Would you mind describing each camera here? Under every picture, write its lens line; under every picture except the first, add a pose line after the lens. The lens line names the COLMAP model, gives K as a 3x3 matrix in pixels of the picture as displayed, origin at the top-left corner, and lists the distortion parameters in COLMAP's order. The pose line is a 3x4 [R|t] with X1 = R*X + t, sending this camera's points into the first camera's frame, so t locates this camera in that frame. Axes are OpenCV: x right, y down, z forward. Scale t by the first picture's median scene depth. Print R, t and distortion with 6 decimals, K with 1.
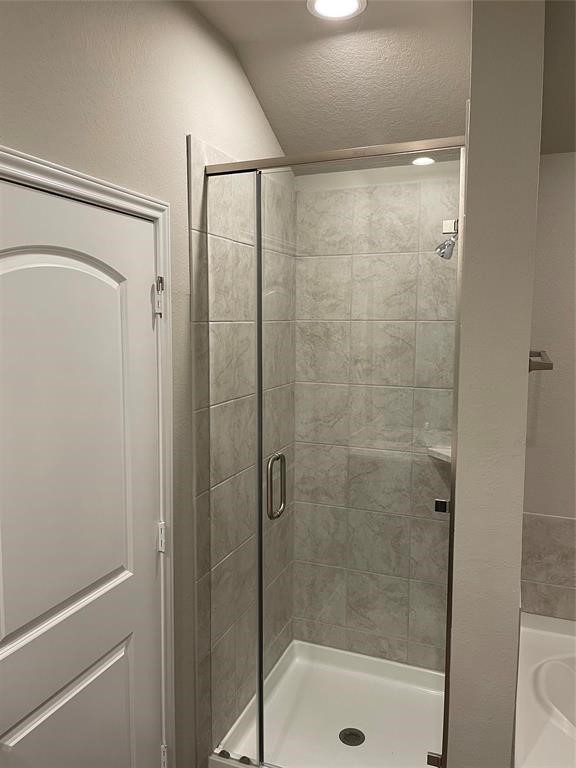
lens RADIAL K [[579.7, 0, 288.3], [0, 579.7, 383.3], [0, 0, 1]] dist [0.060167, -0.079379]
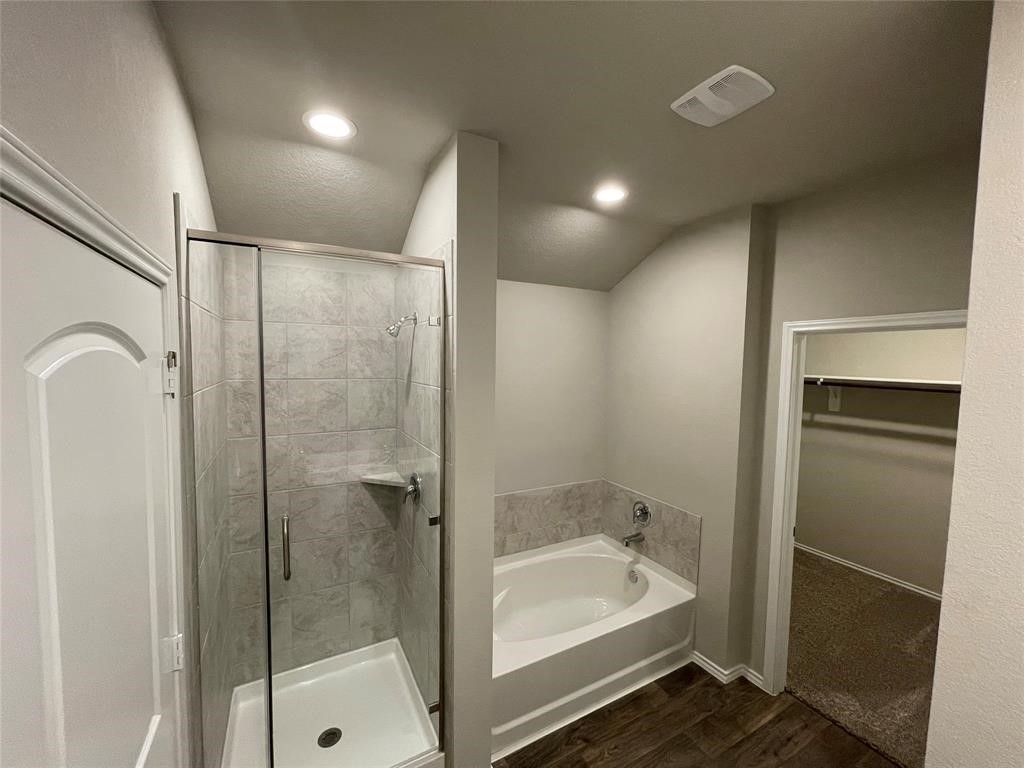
lens RADIAL K [[411.8, 0, 508.1], [0, 411.8, 386.5], [0, 0, 1]] dist [-0.007644, 0.003164]
pose [[0.635539, -0.044215, 0.770802, -0.247071], [0.073768, 0.997269, -0.003618, -0.061016], [-0.768536, 0.059160, 0.637065, 0.154790]]
